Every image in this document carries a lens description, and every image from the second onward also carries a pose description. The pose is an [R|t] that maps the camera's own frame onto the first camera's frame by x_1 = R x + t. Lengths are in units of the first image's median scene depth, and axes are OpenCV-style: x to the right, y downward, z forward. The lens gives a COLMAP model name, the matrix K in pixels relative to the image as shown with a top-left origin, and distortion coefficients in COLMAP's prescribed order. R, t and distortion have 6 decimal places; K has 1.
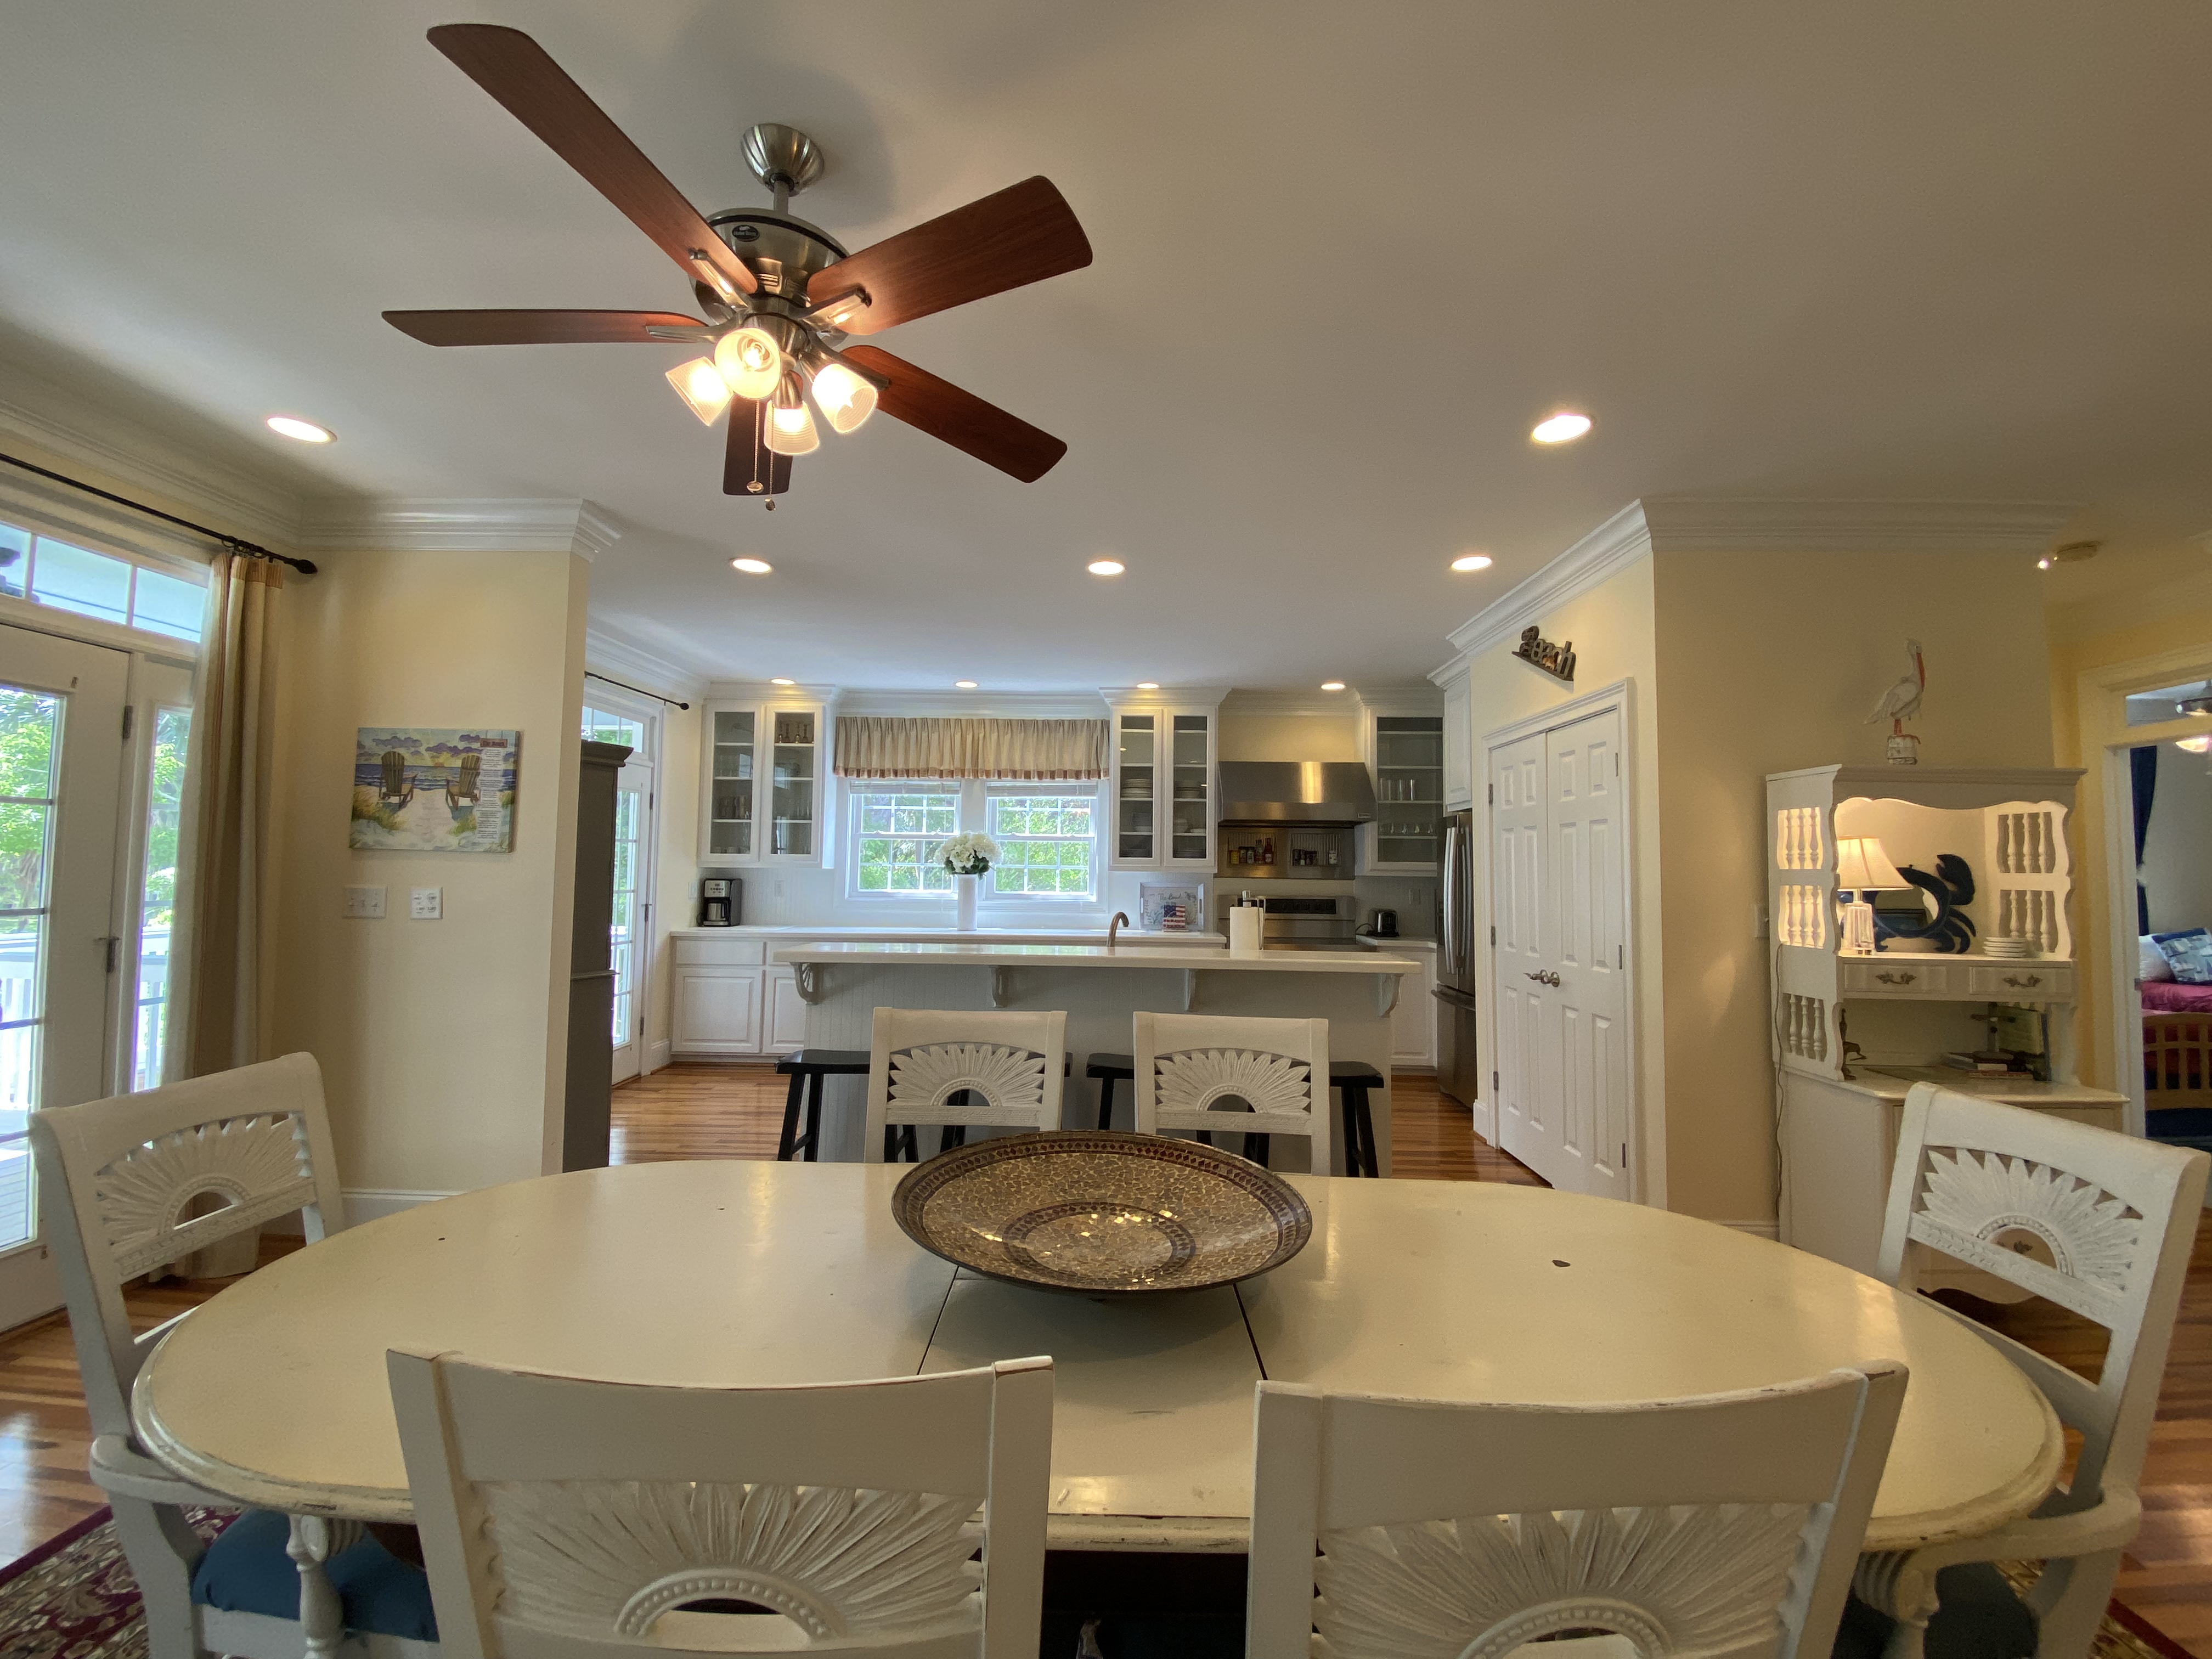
lens RADIAL K [[886.7, 0, 1101.7], [0, 886.7, 823.1], [0, 0, 1]] dist [0.057644, -0.044949]
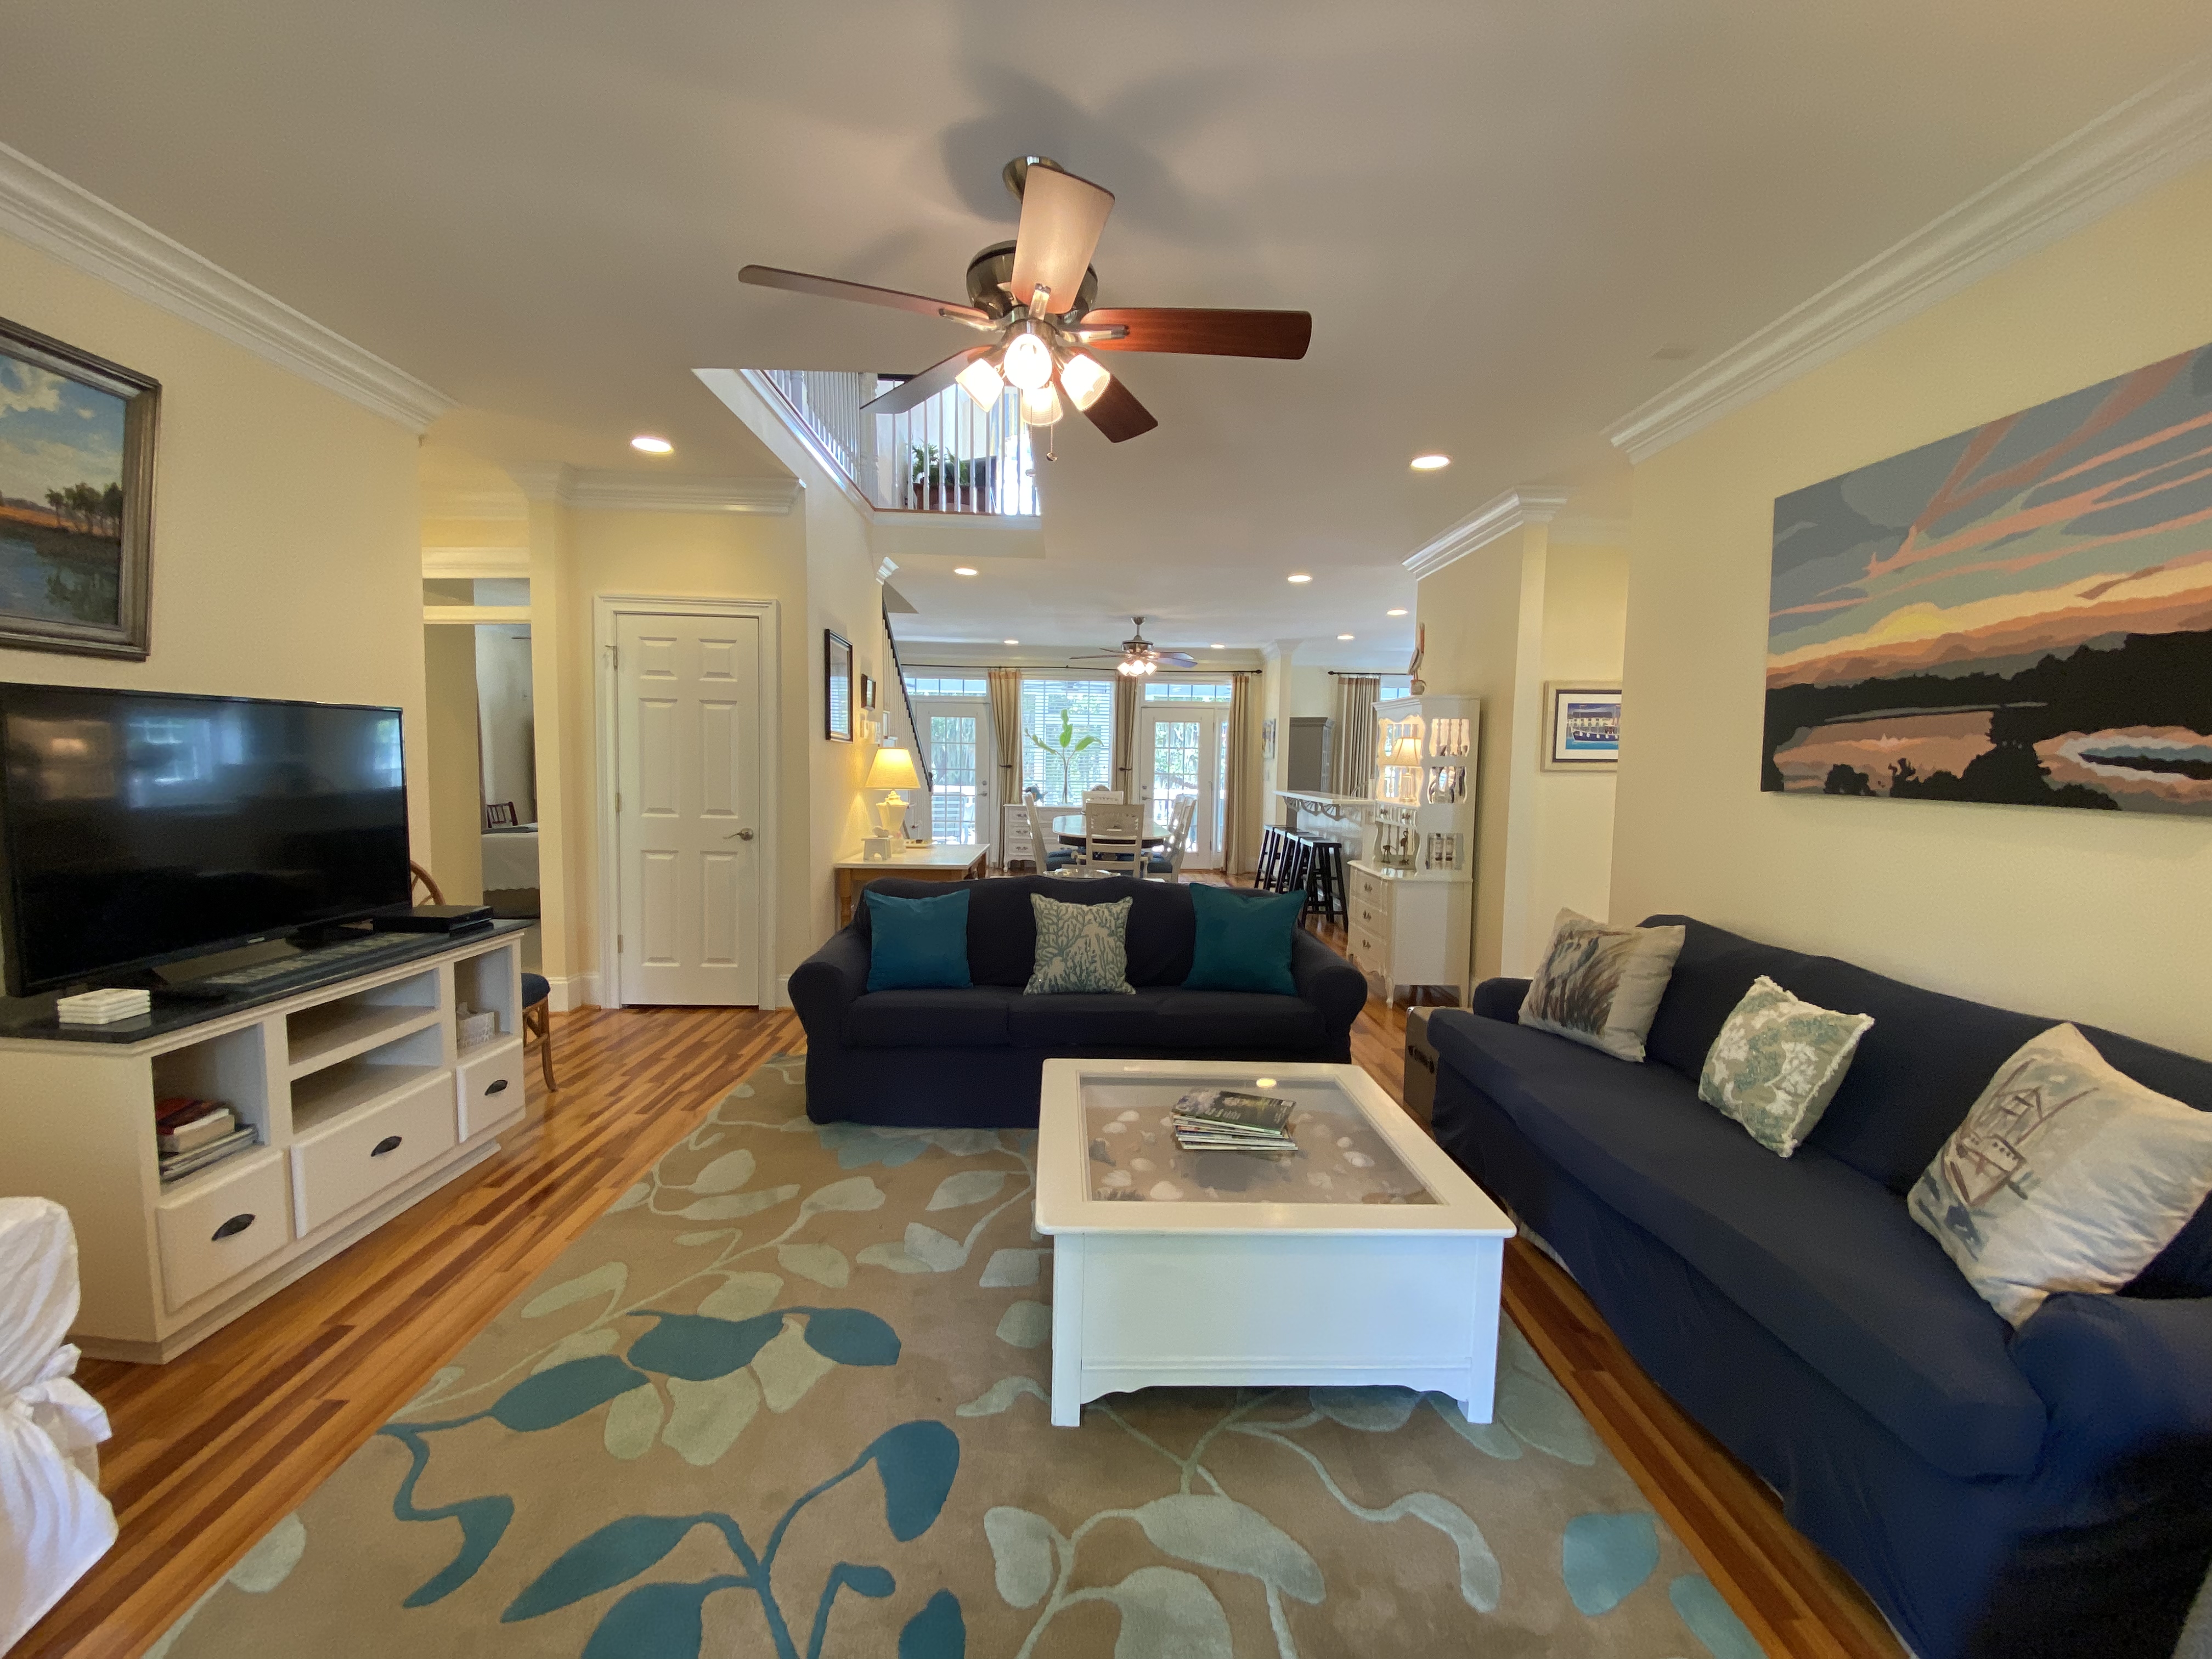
lens RADIAL K [[898.9, 0, 1096.9], [0, 898.9, 822.8], [0, 0, 1]] dist [0.019427, -0.020390]
pose [[0.041096, 0.056145, -0.997577, 1.207000], [0.039100, 0.997565, 0.057755, 0.025699], [0.998390, -0.041379, 0.038801, 0.134408]]
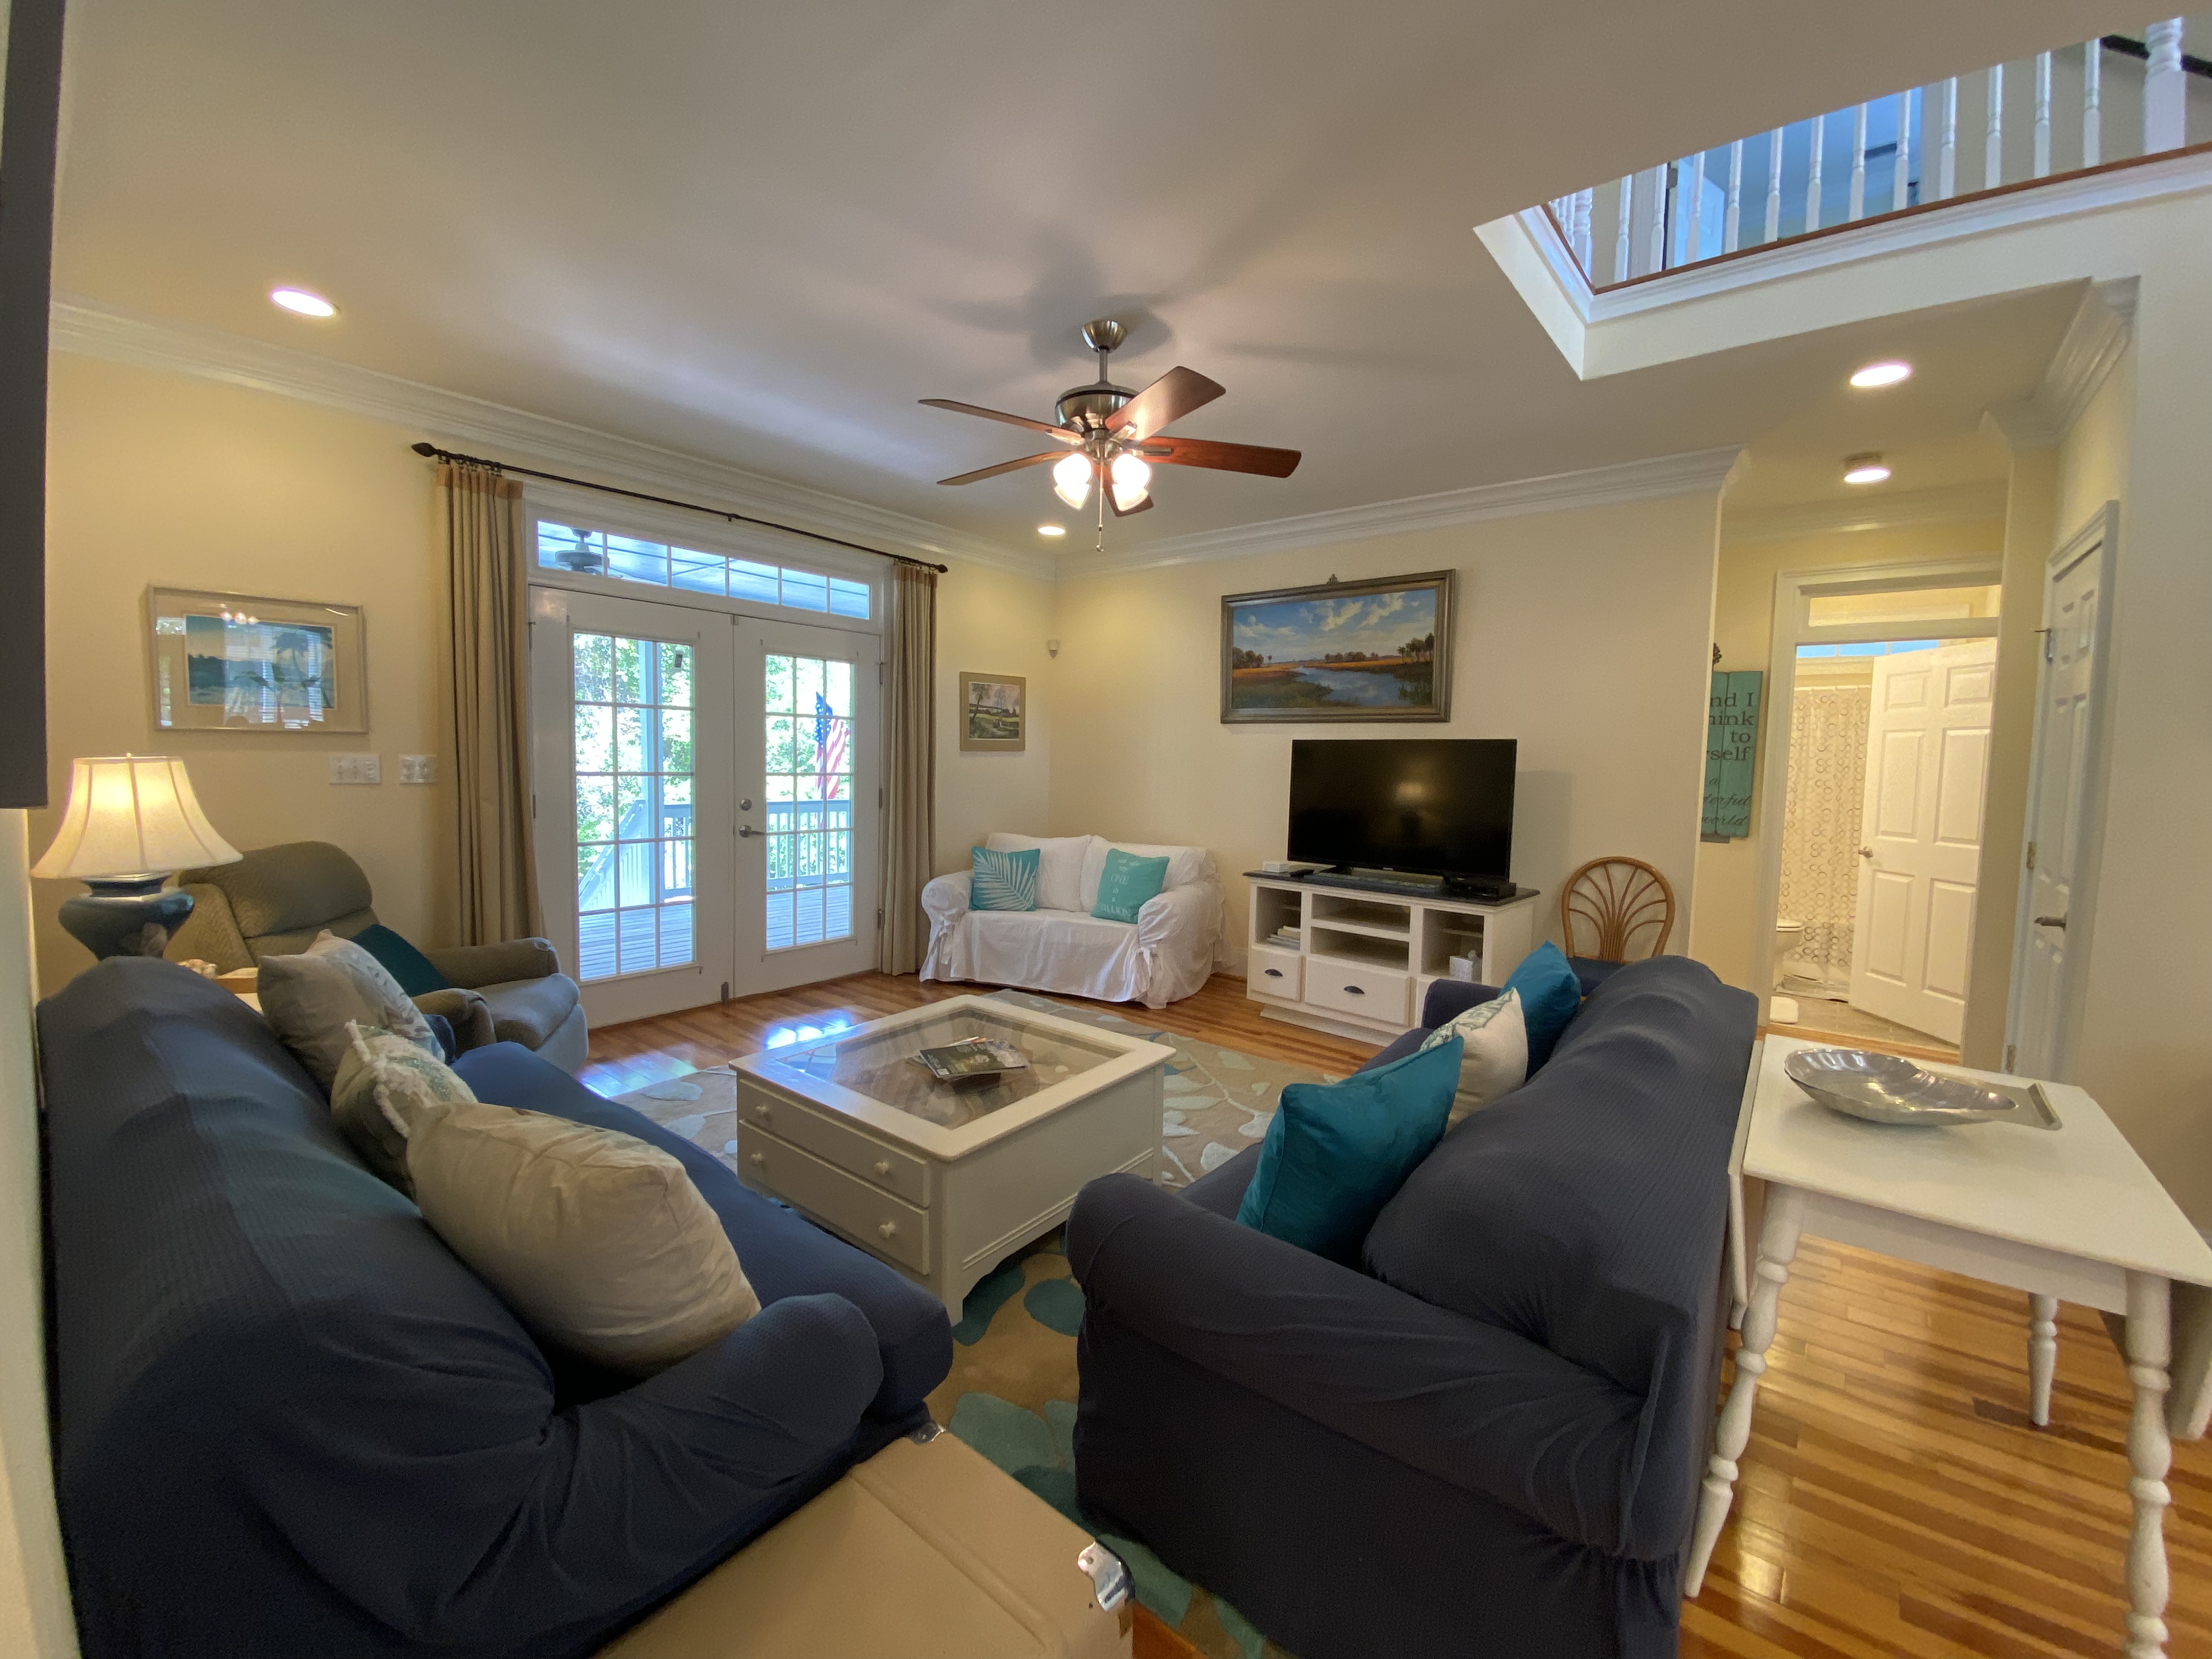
lens RADIAL K [[886.7, 0, 1101.7], [0, 886.7, 823.1], [0, 0, 1]] dist [0.057644, -0.044949]
pose [[-0.785449, -0.078650, 0.613909, 0.586132], [-0.070654, 0.996803, 0.037307, 0.036763], [-0.614881, -0.014072, -0.788495, 0.476508]]
